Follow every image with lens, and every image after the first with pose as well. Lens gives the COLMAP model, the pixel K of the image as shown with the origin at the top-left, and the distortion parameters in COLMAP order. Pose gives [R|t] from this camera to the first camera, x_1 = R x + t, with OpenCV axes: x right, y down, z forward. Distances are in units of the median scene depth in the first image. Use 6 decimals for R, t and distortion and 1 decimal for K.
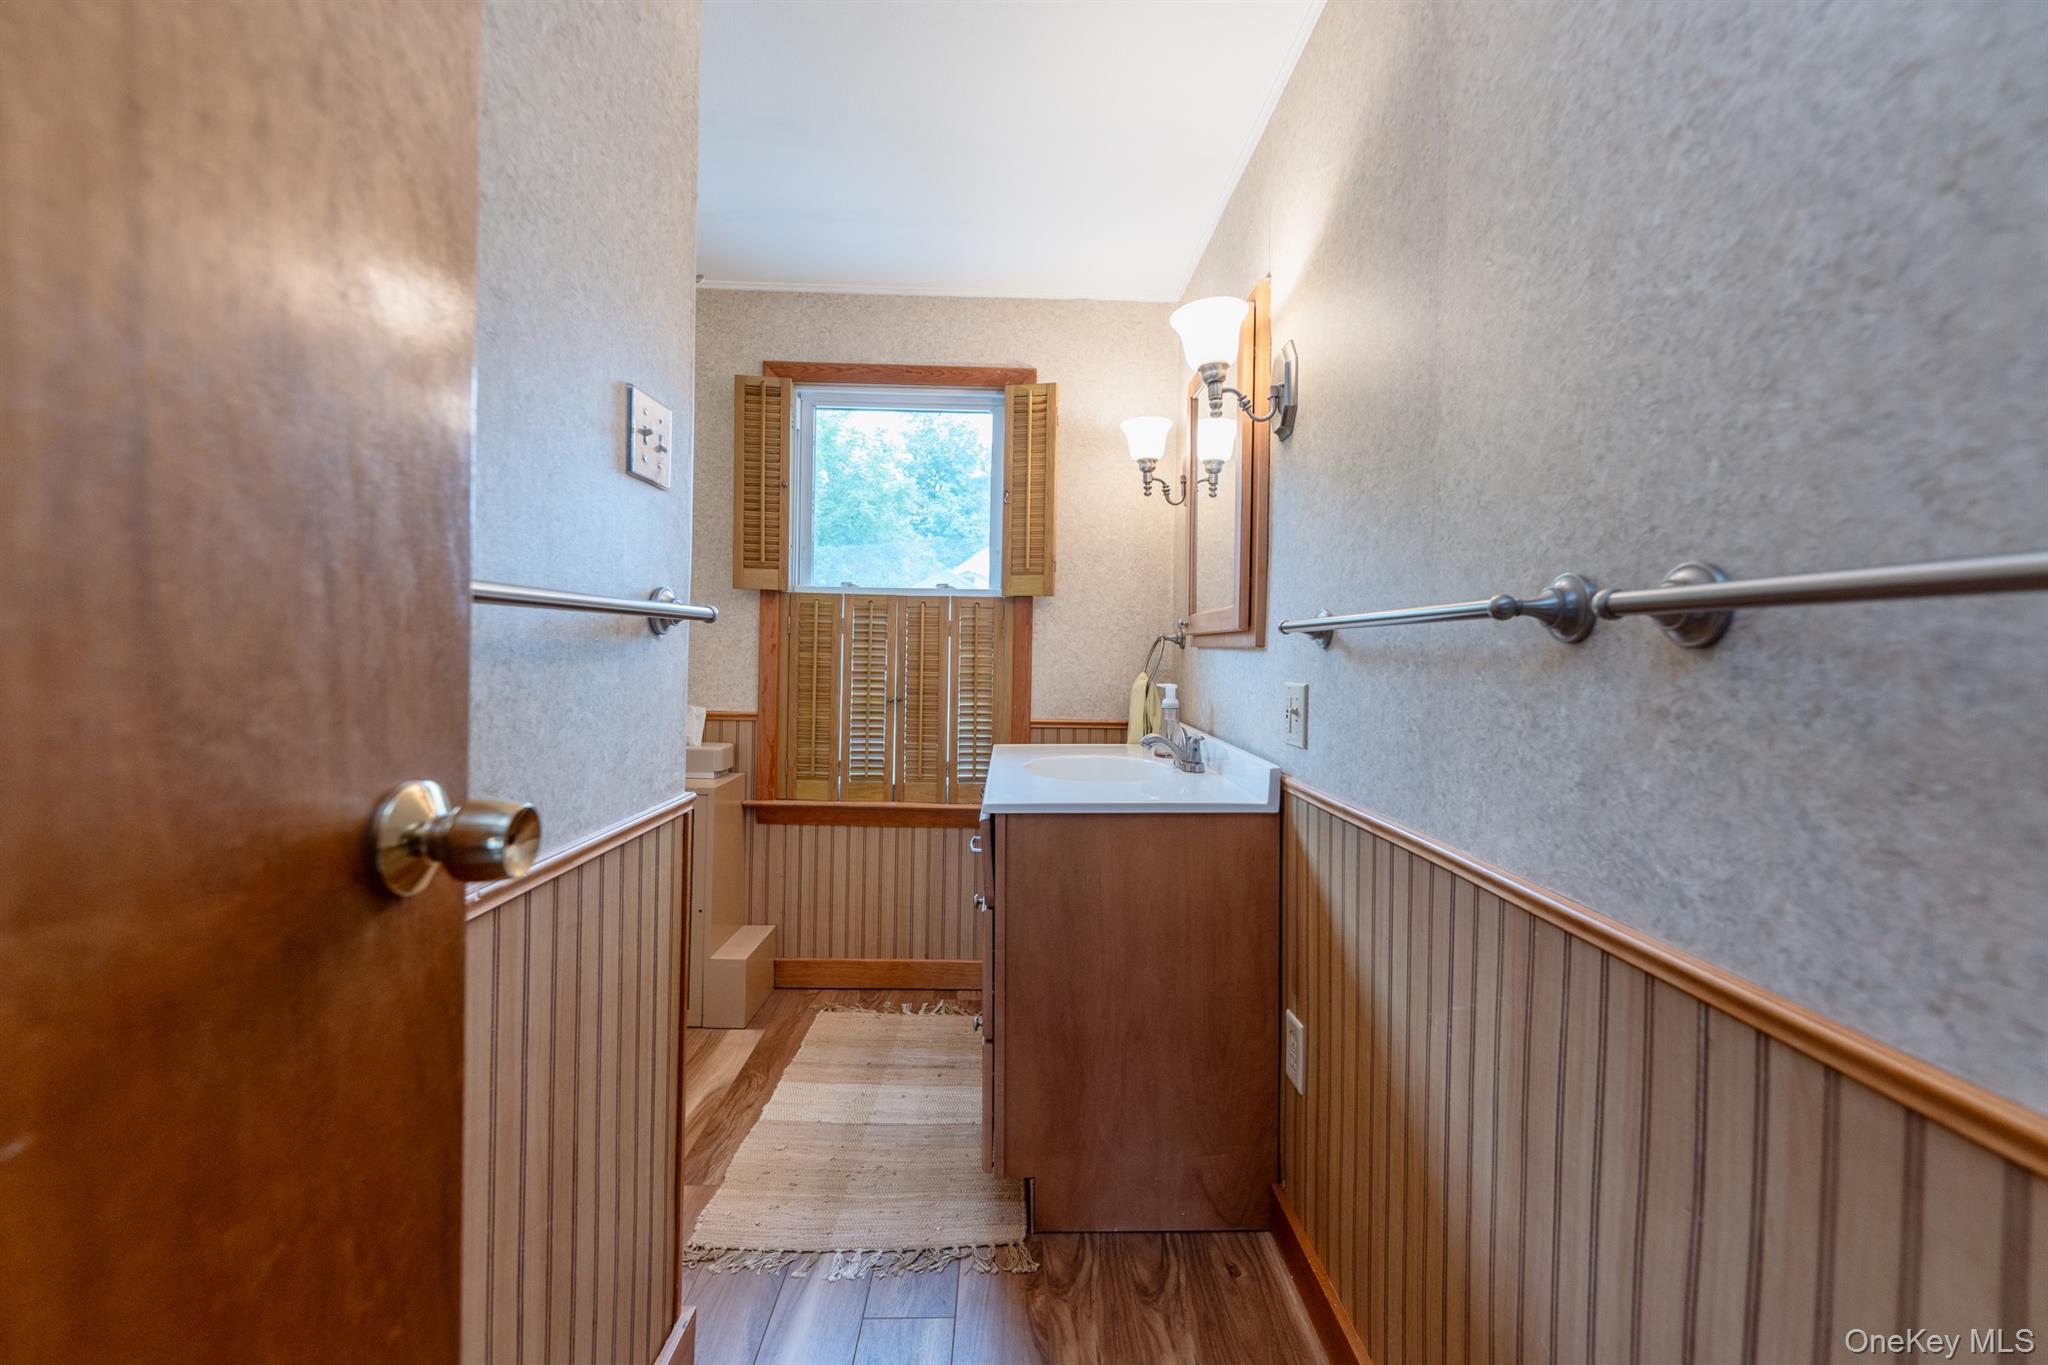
lens RADIAL K [[885.1, 0, 1053.3], [0, 885.1, 665.8], [0, 0, 1]] dist [-0.000281, -0.000115]
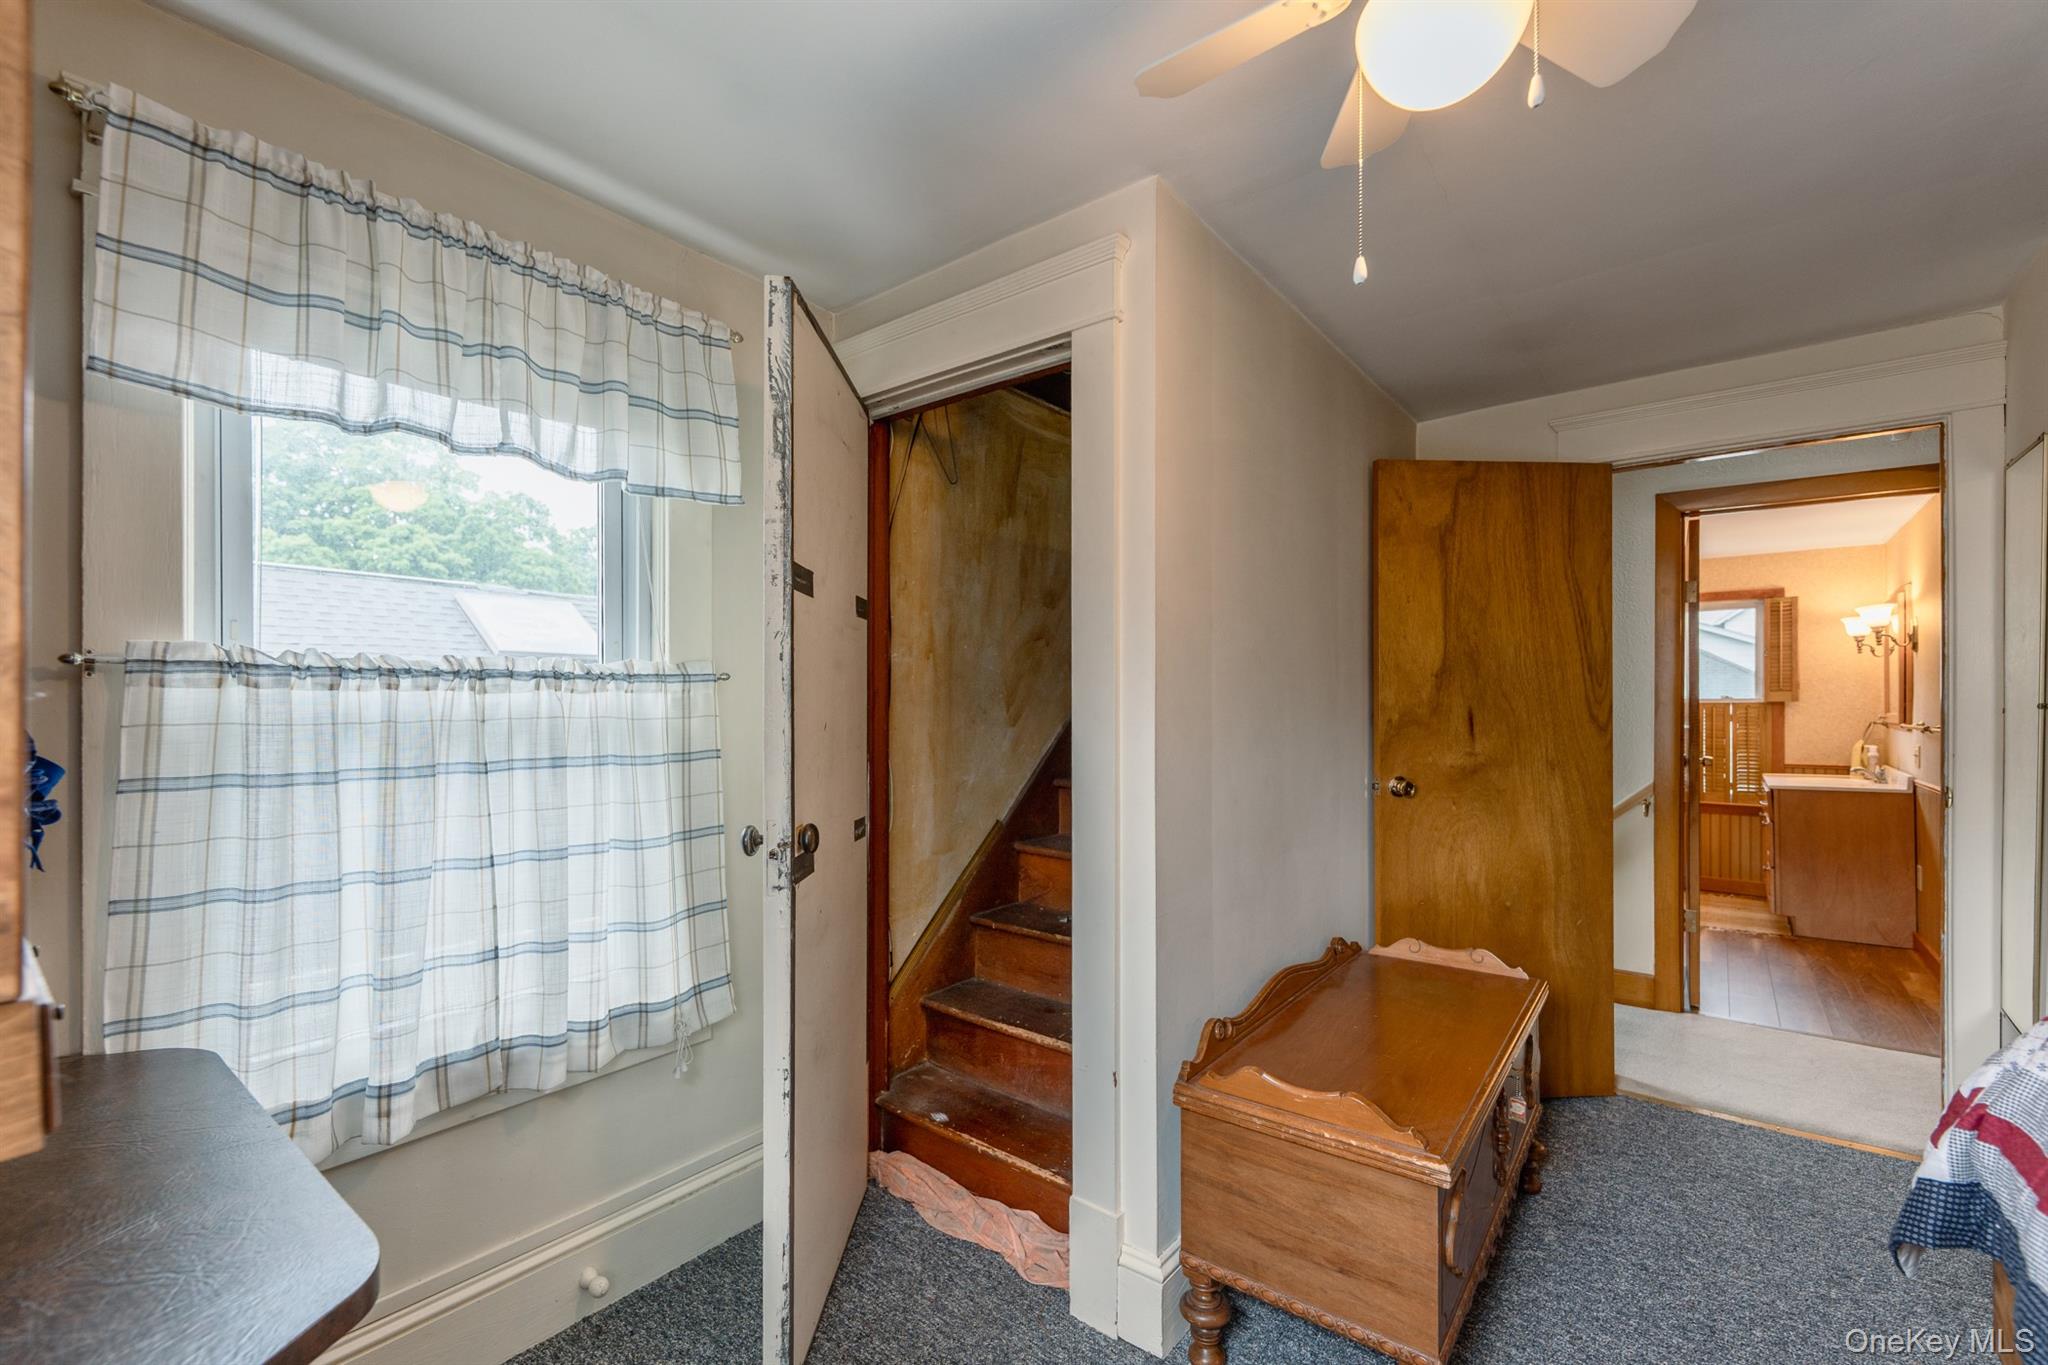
lens RADIAL K [[864.9, 0, 1019.9], [0, 864.9, 716.0], [0, 0, 1]] dist [0.001219, 0.000162]
pose [[0.745801, -0.015998, -0.665976, -0.009338], [0.007564, 0.999851, -0.015548, -0.029499], [0.666125, 0.006558, 0.745811, -1.650123]]
